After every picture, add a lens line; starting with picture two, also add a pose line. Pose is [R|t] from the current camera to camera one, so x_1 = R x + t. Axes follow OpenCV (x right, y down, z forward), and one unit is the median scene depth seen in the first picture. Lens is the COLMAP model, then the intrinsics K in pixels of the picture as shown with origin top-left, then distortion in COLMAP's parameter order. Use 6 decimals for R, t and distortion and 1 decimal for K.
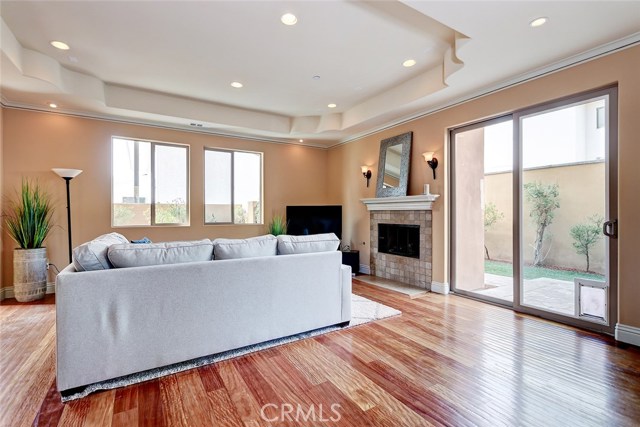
lens RADIAL K [[299.1, 0, 316.1], [0, 299.1, 212.4], [0, 0, 1]] dist [0.005906, 0.000566]
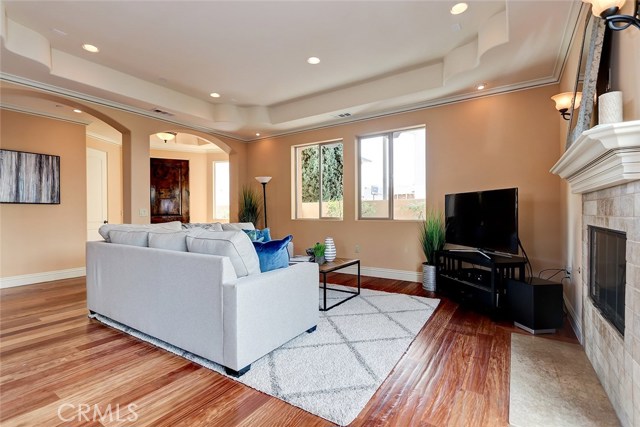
lens RADIAL K [[299.1, 0, 318.8], [0, 299.1, 215.2], [0, 0, 1]] dist [0.005906, 0.000566]
pose [[0.406885, 0.010958, -0.913414, 0.551220], [0.007452, 0.999855, 0.015315, 0.015879], [0.913449, -0.013038, 0.406745, 0.654165]]
